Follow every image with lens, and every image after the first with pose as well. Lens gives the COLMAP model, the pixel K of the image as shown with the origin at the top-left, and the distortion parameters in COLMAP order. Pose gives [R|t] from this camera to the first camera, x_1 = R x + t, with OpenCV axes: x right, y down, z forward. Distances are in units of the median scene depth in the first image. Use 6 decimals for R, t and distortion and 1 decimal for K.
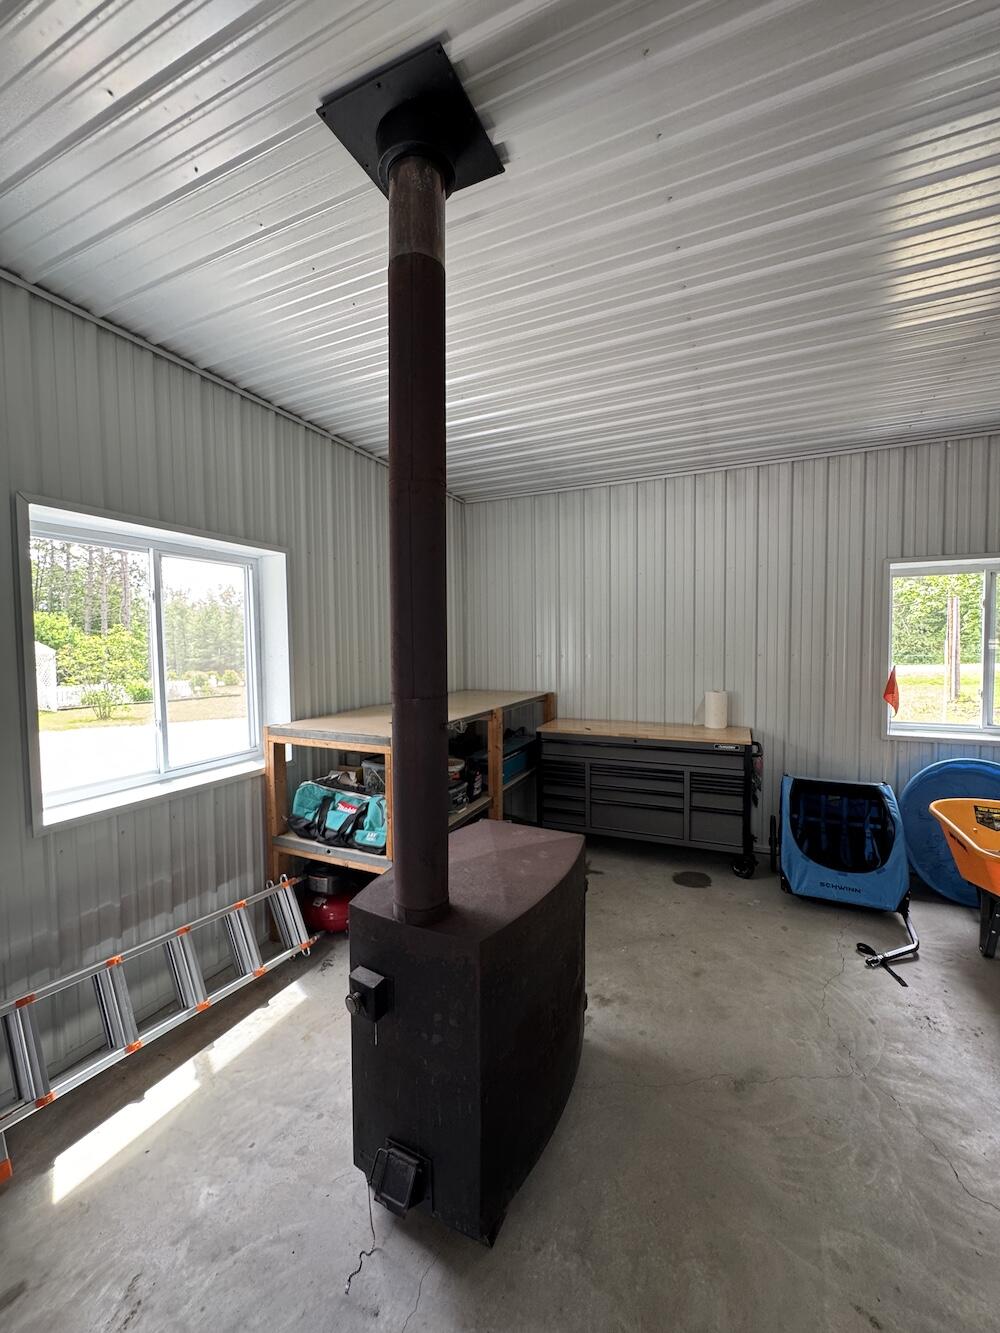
lens RADIAL K [[532.8, 0, 503.0], [0, 532.8, 670.6], [0, 0, 1]] dist [-0.006616, 0.000045]
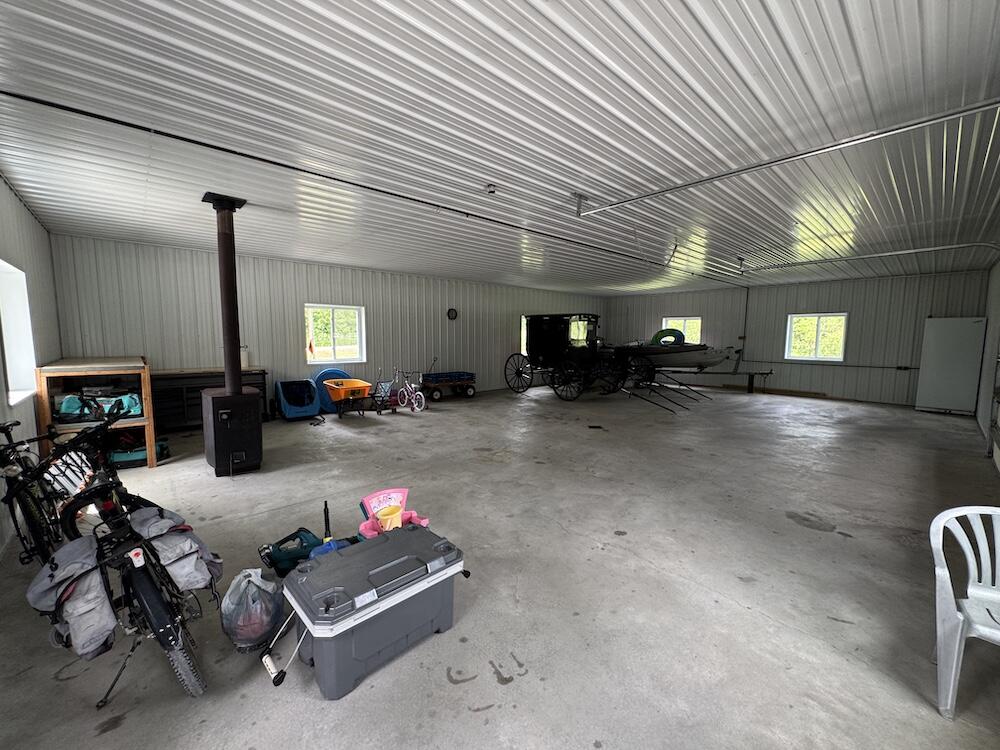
lens RADIAL K [[399.7, 0, 503.5], [0, 399.7, 376.9], [0, 0, 1]] dist [-0.006616, 0.000045]
pose [[0.395975, -0.081964, 0.914596, -0.903072], [0.031479, 0.996635, 0.075687, 0.065893], [-0.917721, -0.001180, 0.397223, -0.891479]]
